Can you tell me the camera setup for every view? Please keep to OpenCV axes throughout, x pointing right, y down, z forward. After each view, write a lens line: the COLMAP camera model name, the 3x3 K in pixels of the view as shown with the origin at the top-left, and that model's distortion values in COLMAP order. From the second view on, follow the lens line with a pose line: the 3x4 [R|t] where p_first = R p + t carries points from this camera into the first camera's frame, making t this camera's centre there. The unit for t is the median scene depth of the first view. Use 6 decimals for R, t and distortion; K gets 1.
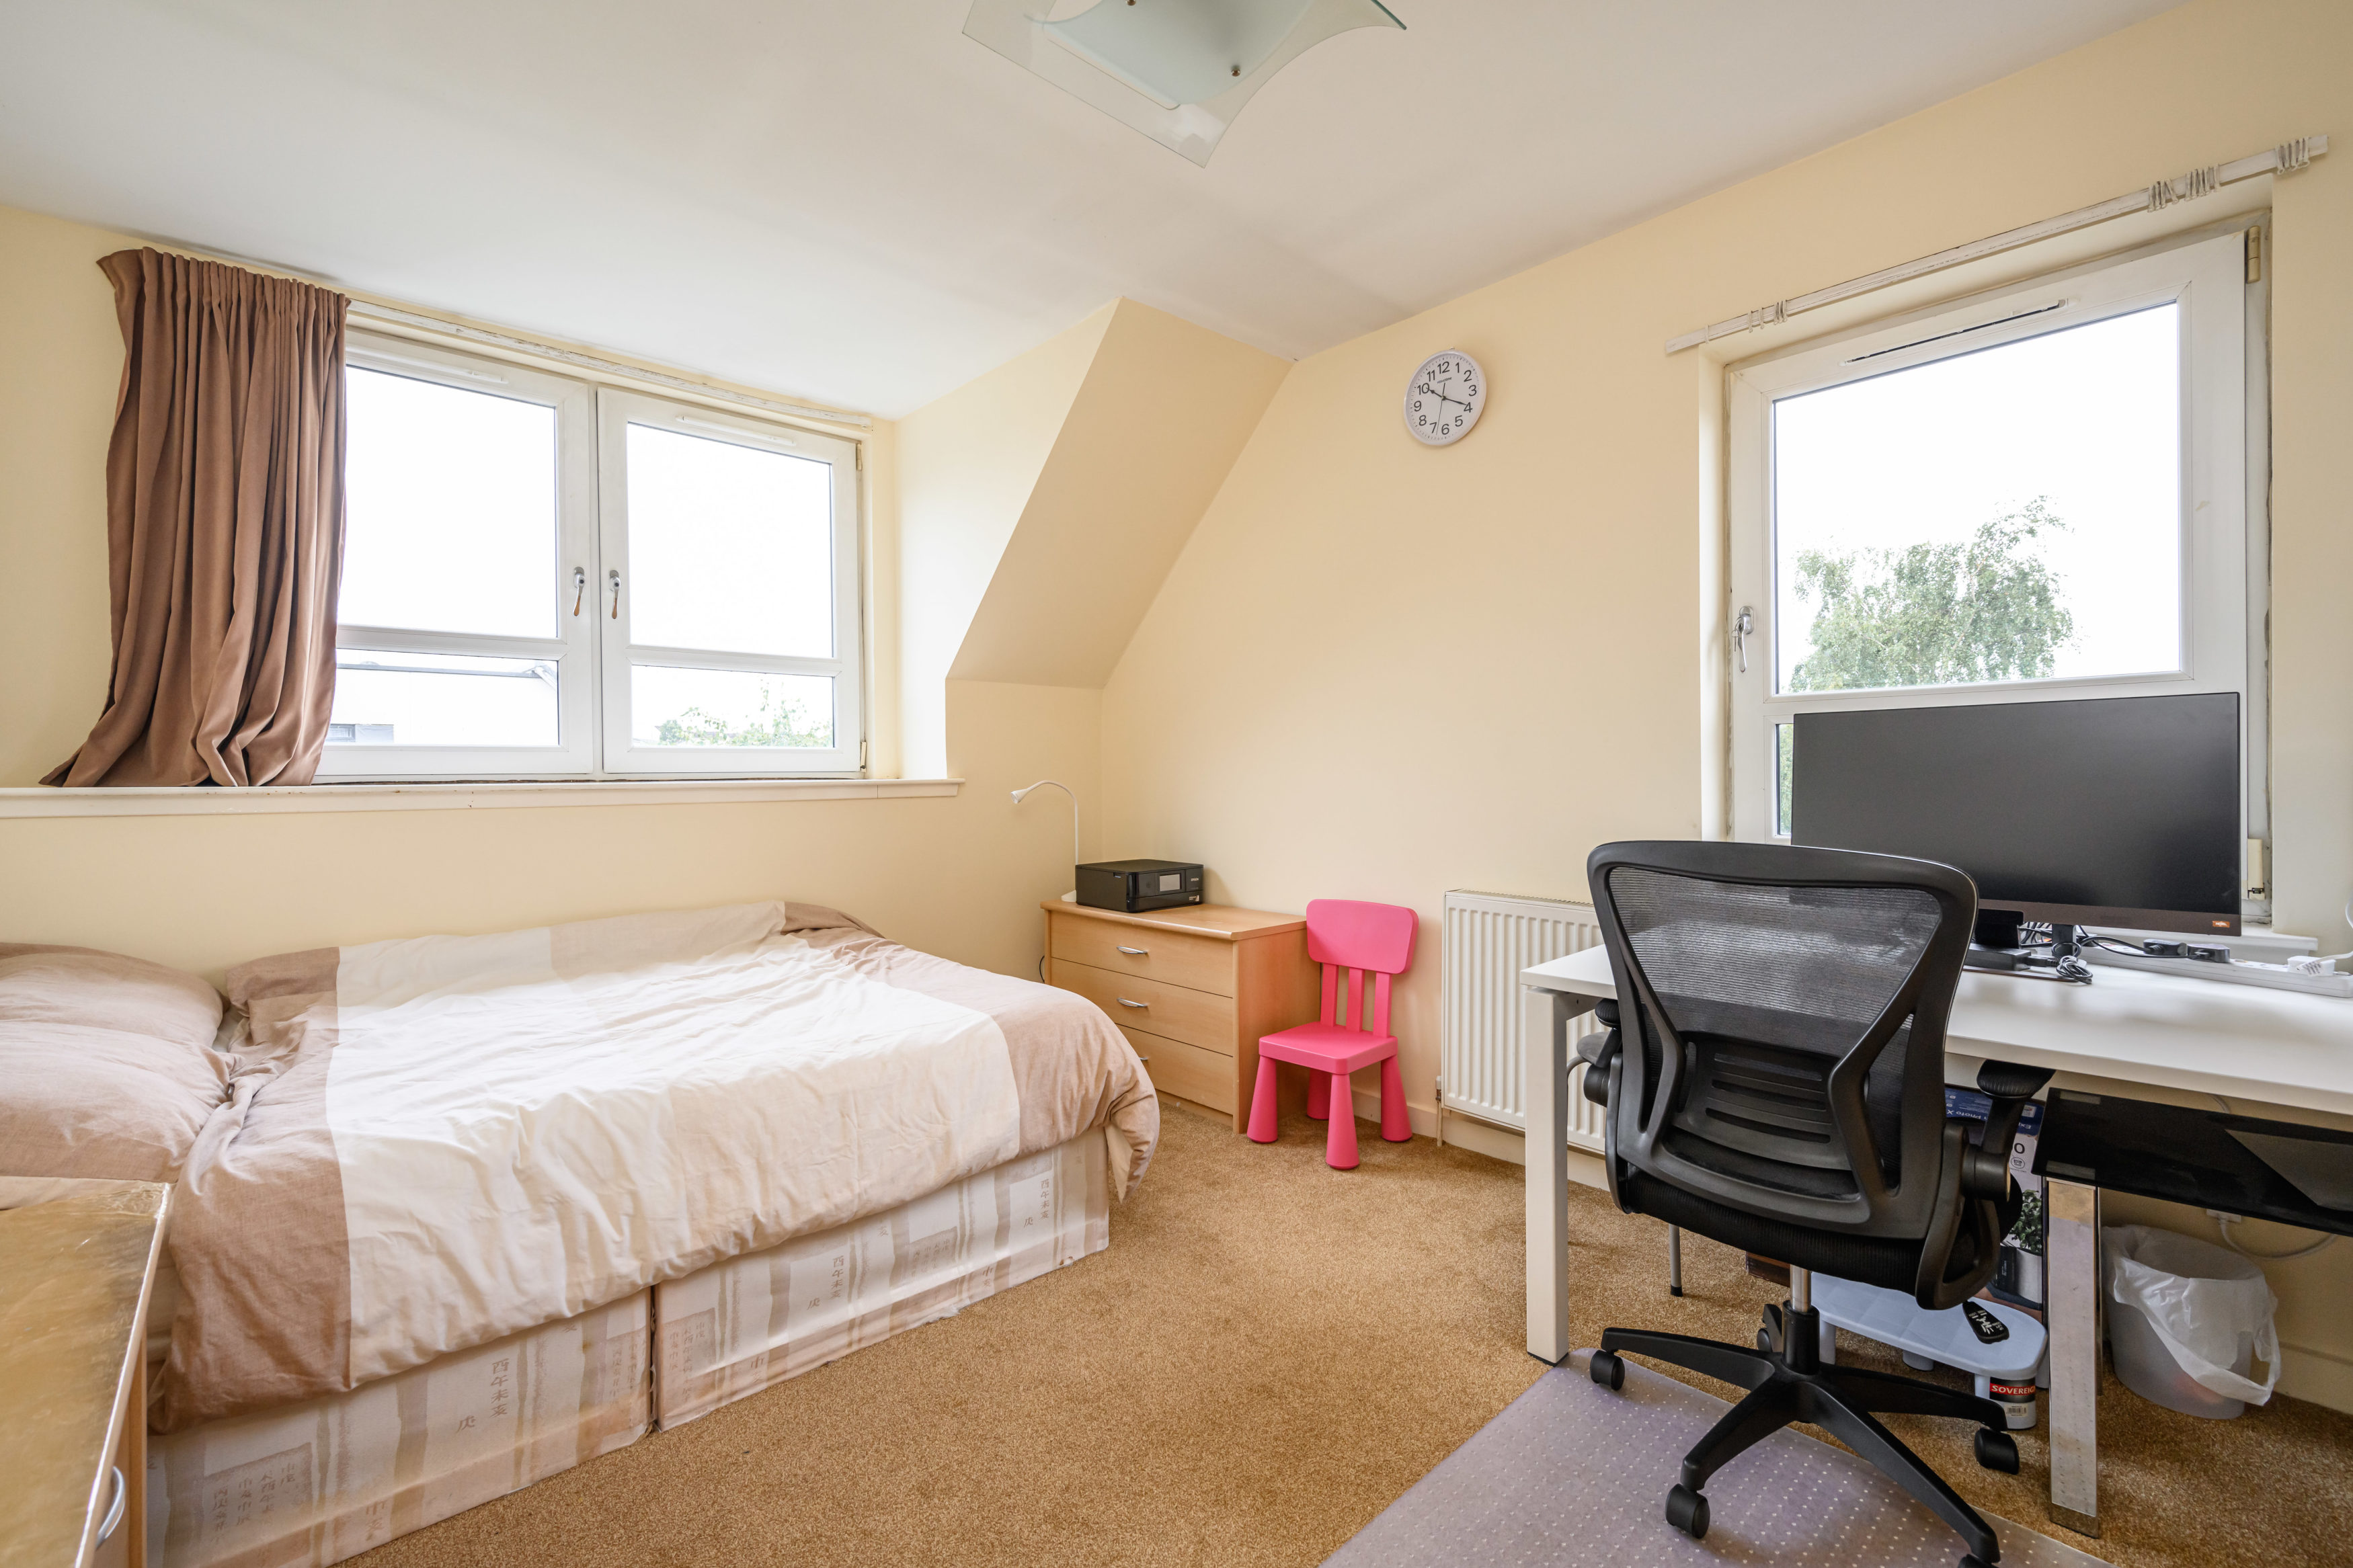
lens RADIAL K [[1007.5, 0, 1168.8], [0, 1007.5, 777.1], [0, 0, 1]] dist [-0.001456, 0.000629]
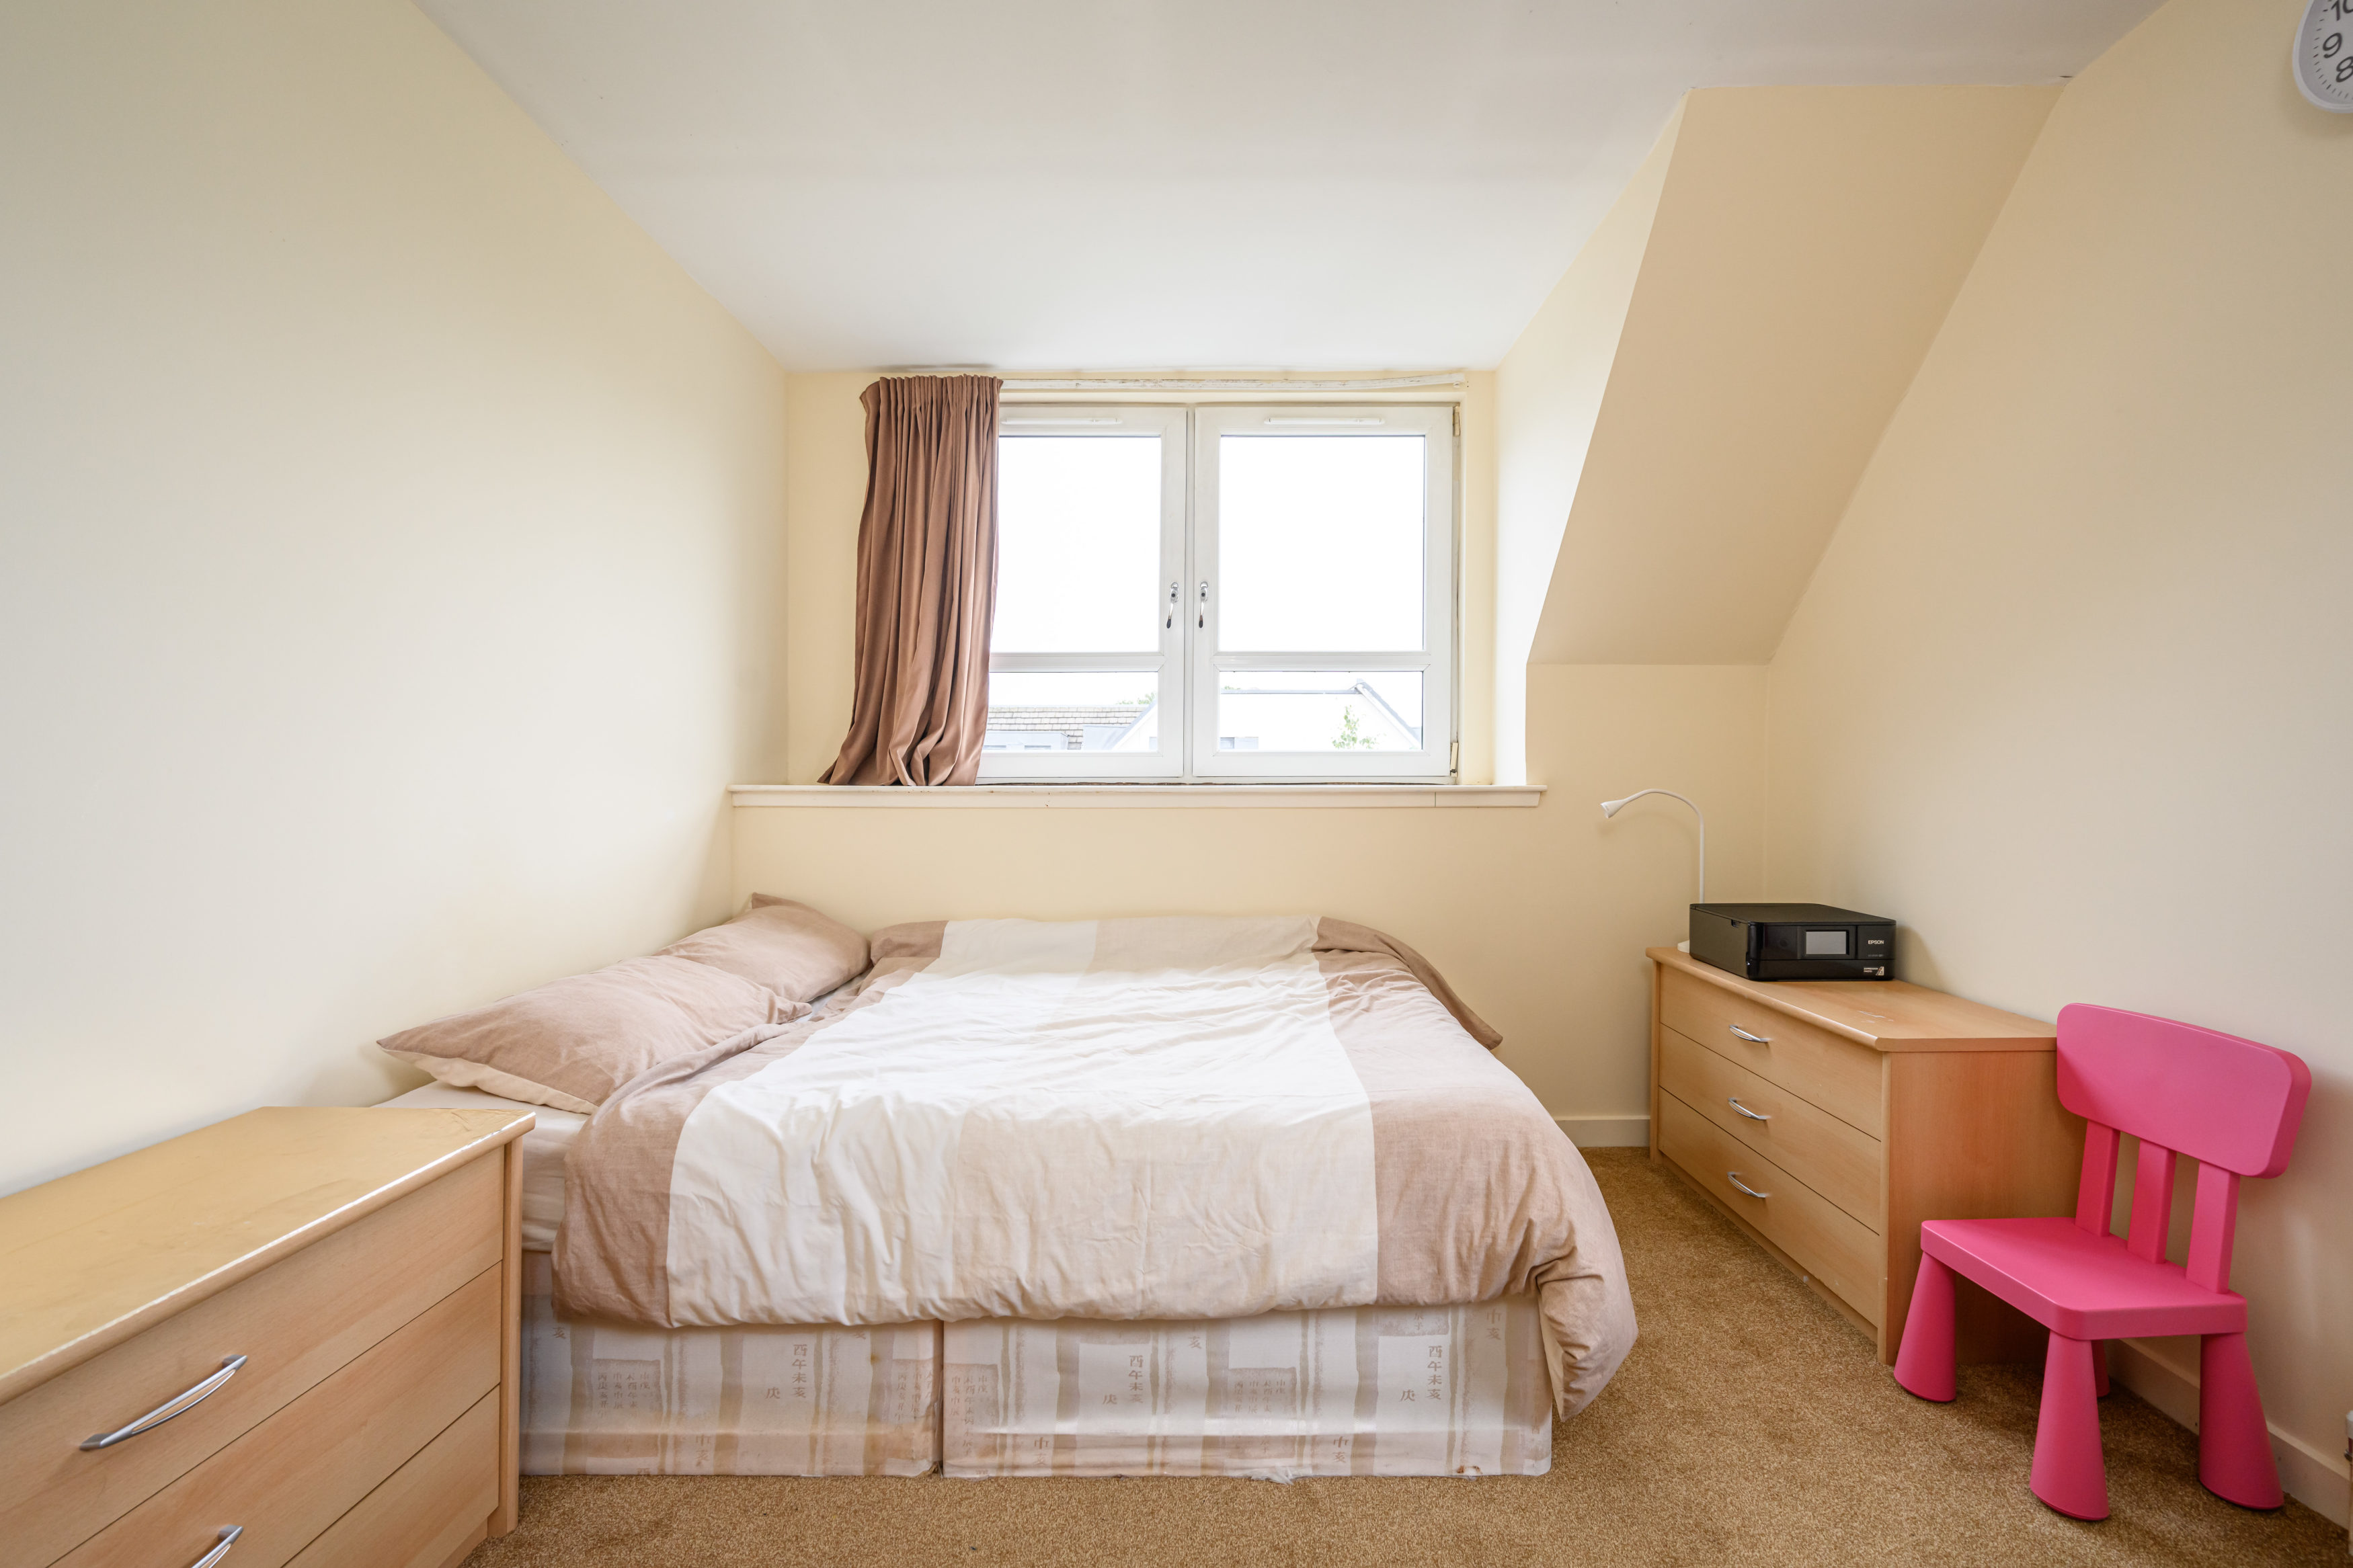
lens RADIAL K [[1007.5, 0, 1214.7], [0, 1007.5, 787.5], [0, 0, 1]] dist [-0.001456, 0.000629]
pose [[0.743708, 0.011788, -0.668401, 0.188784], [-0.007996, 0.999930, 0.008738, -0.002518], [0.668457, -0.001154, 0.743750, 0.289451]]
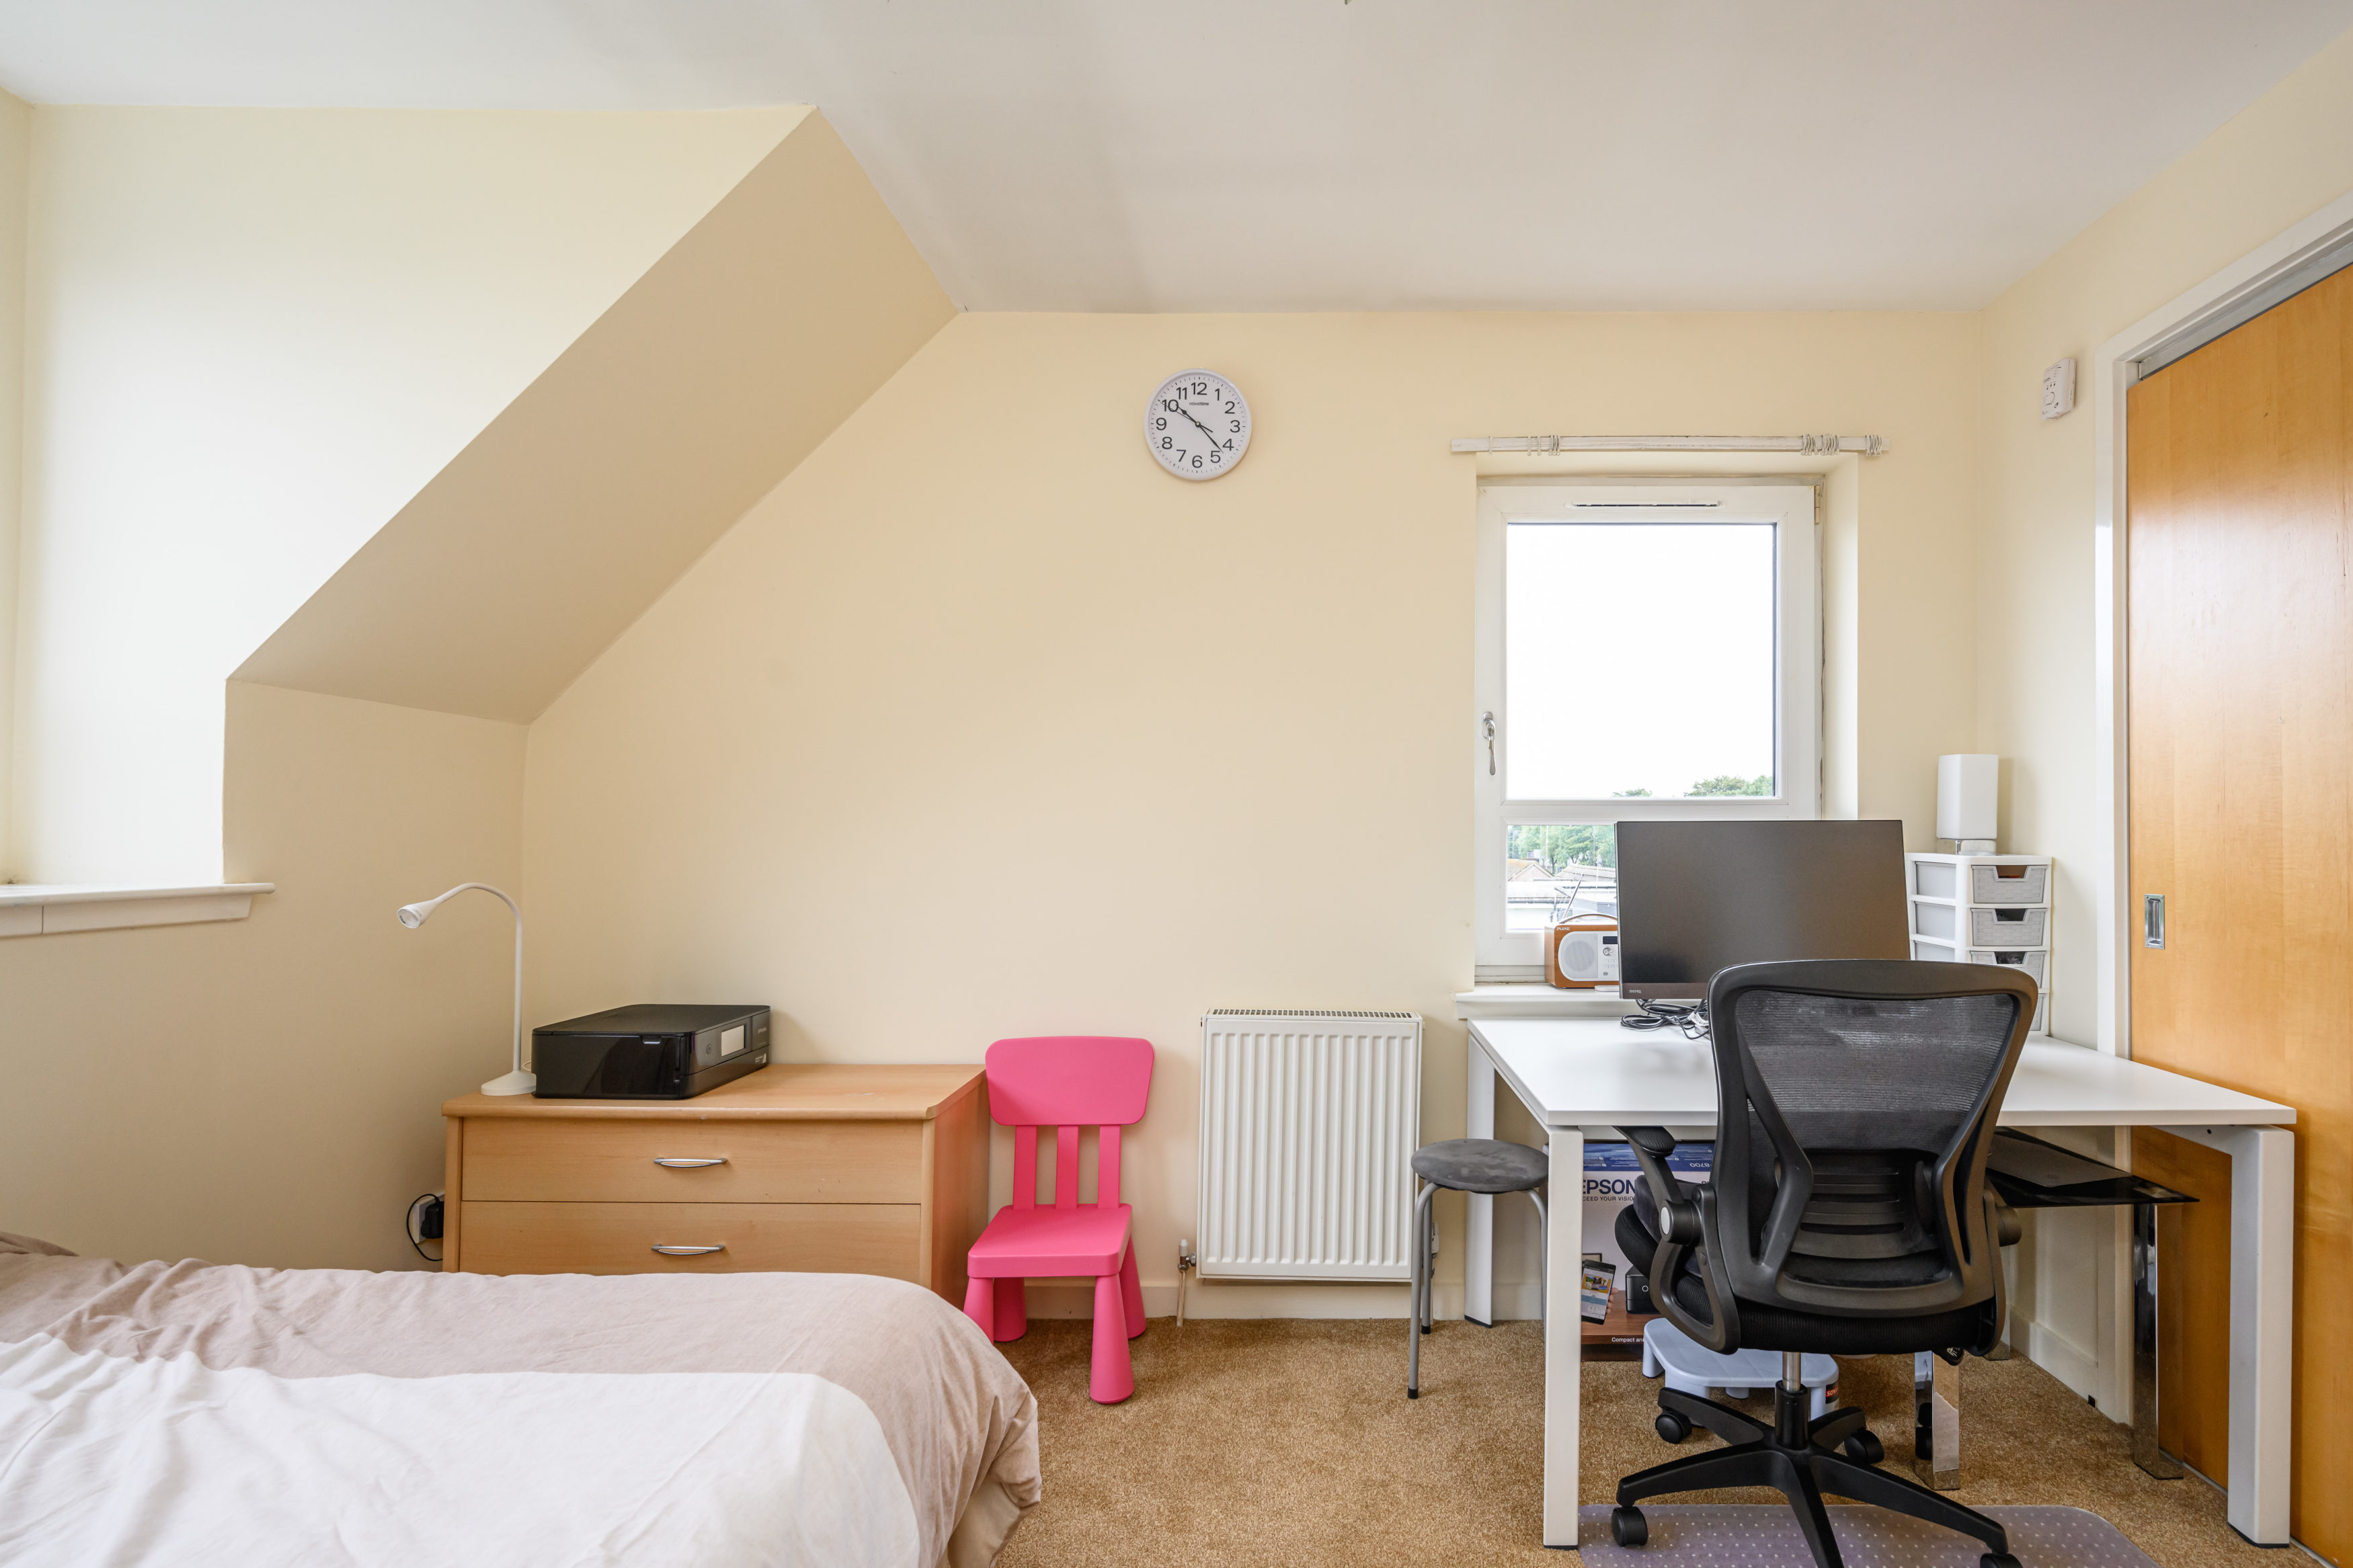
lens RADIAL K [[1060.1, 0, 1294.3], [0, 1060.1, 820.4], [0, 0, 1]] dist [-0.002200, -0.000349]
pose [[0.674945, 0.020677, 0.737578, -0.331409], [-0.004395, 0.999702, -0.024003, -0.026028], [-0.737855, 0.012959, 0.674835, 0.362150]]
